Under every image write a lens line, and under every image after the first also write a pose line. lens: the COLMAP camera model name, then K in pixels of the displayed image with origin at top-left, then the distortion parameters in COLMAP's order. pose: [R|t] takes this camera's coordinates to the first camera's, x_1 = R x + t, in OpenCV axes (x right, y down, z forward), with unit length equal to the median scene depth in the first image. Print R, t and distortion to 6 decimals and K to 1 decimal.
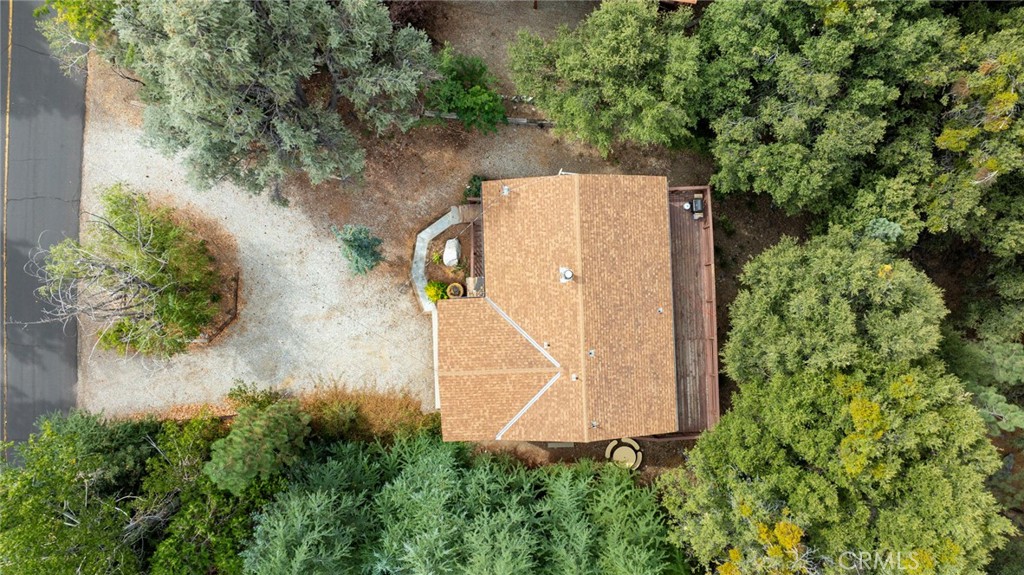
lens RADIAL K [[719.3, 0, 509.4], [0, 719.3, 291.6], [0, 0, 1]] dist [-0.010585, -0.003122]
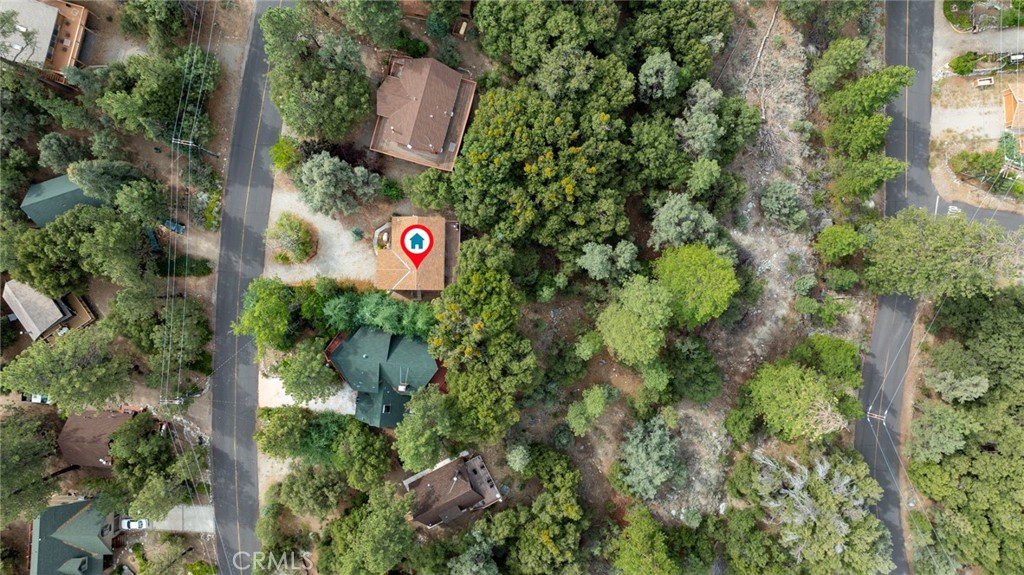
lens RADIAL K [[719.3, 0, 515.0], [0, 719.3, 283.4], [0, 0, 1]] dist [-0.010585, -0.003122]
pose [[0.998689, 0.050929, 0.005192, 0.525718], [-0.050909, 0.998696, -0.003775, 0.146096], [-0.005377, 0.003505, 0.999979, -2.369844]]
